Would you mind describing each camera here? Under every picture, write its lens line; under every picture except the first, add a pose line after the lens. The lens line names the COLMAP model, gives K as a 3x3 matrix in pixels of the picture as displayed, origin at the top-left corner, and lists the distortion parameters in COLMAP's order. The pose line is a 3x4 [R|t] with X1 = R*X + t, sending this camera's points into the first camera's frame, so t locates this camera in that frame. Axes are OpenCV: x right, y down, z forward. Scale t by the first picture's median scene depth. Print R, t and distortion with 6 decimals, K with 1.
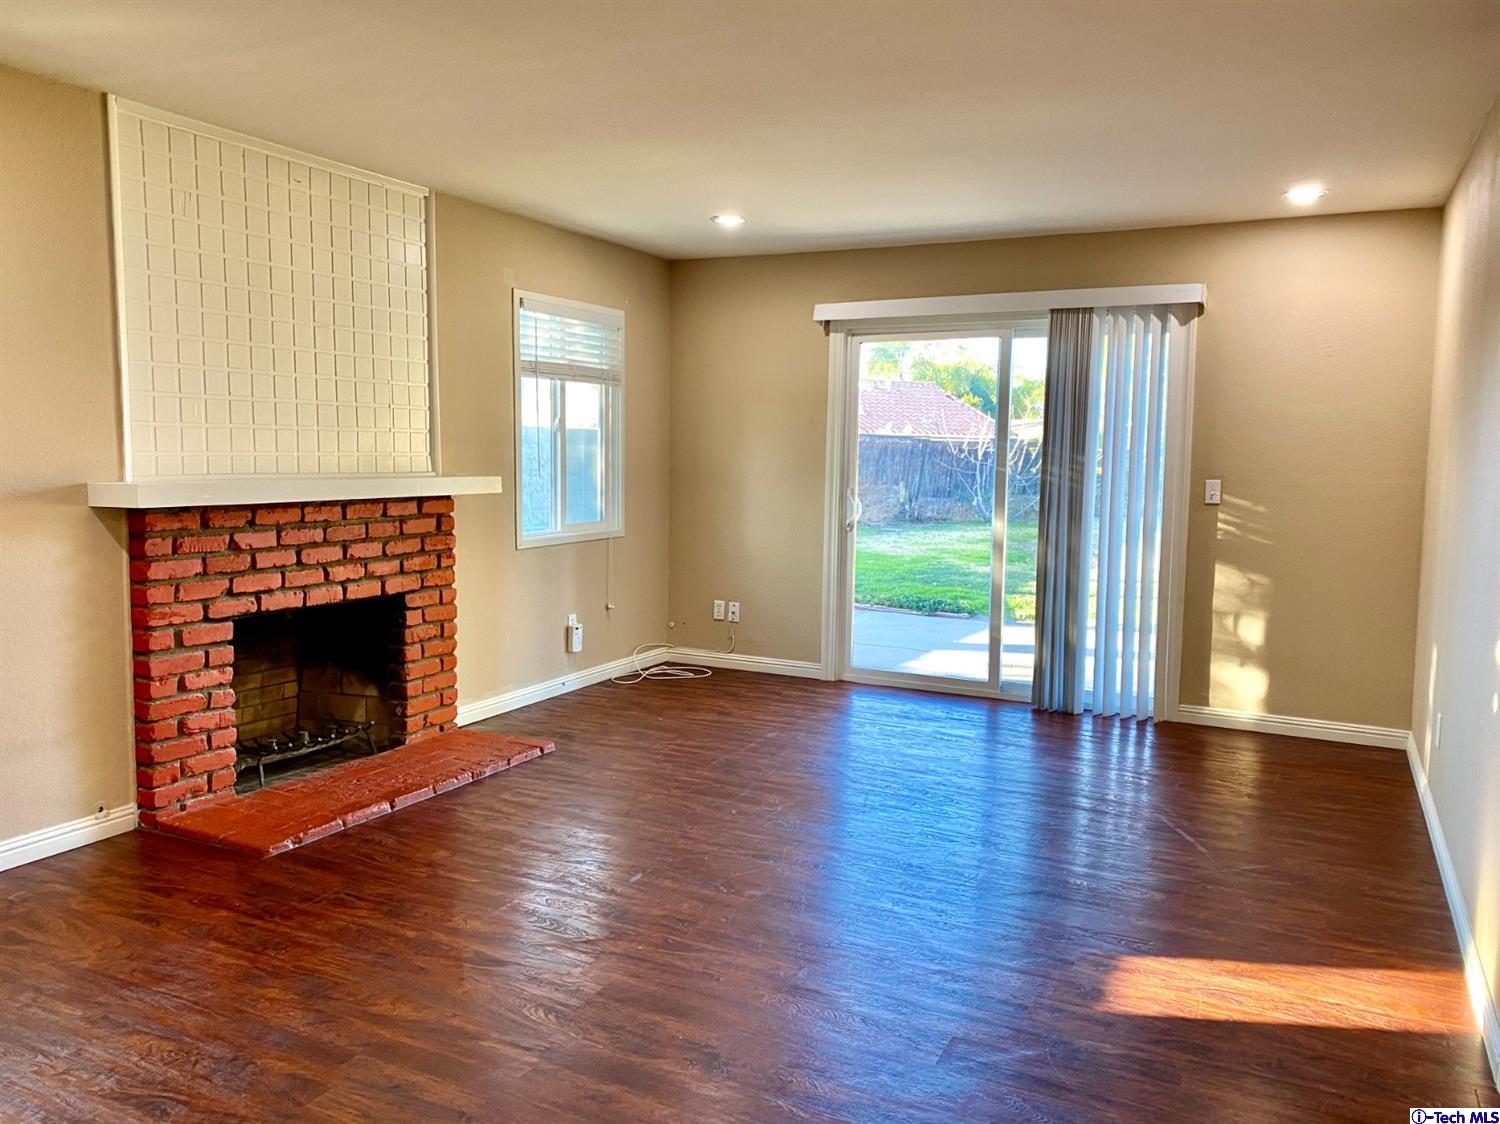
lens RADIAL K [[1145.9, 0, 750.0], [0, 1145.9, 562.0], [0, 0, 1]] dist [0.192030, -0.418832]
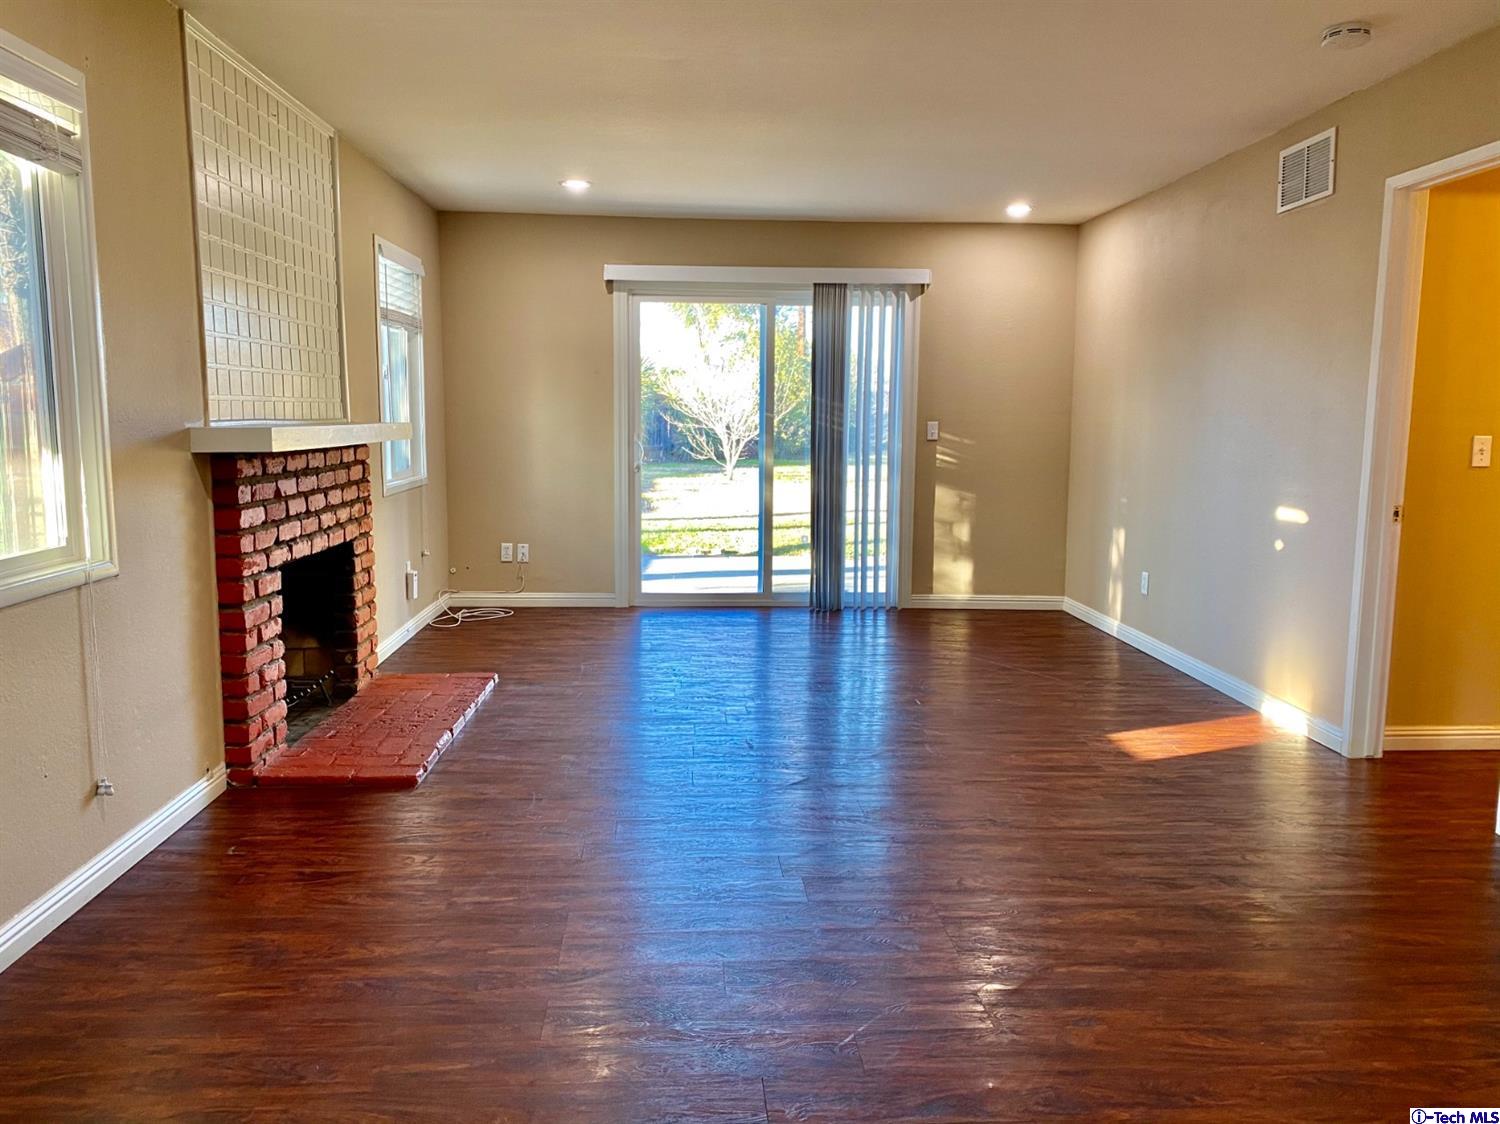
lens RADIAL K [[1145.9, 0, 750.0], [0, 1145.9, 562.0], [0, 0, 1]] dist [0.192030, -0.418832]
pose [[0.870304, -0.070593, 0.487430, -0.424788], [0.052307, 0.997326, 0.051047, 0.010356], [-0.489730, -0.018930, 0.871668, -0.035549]]
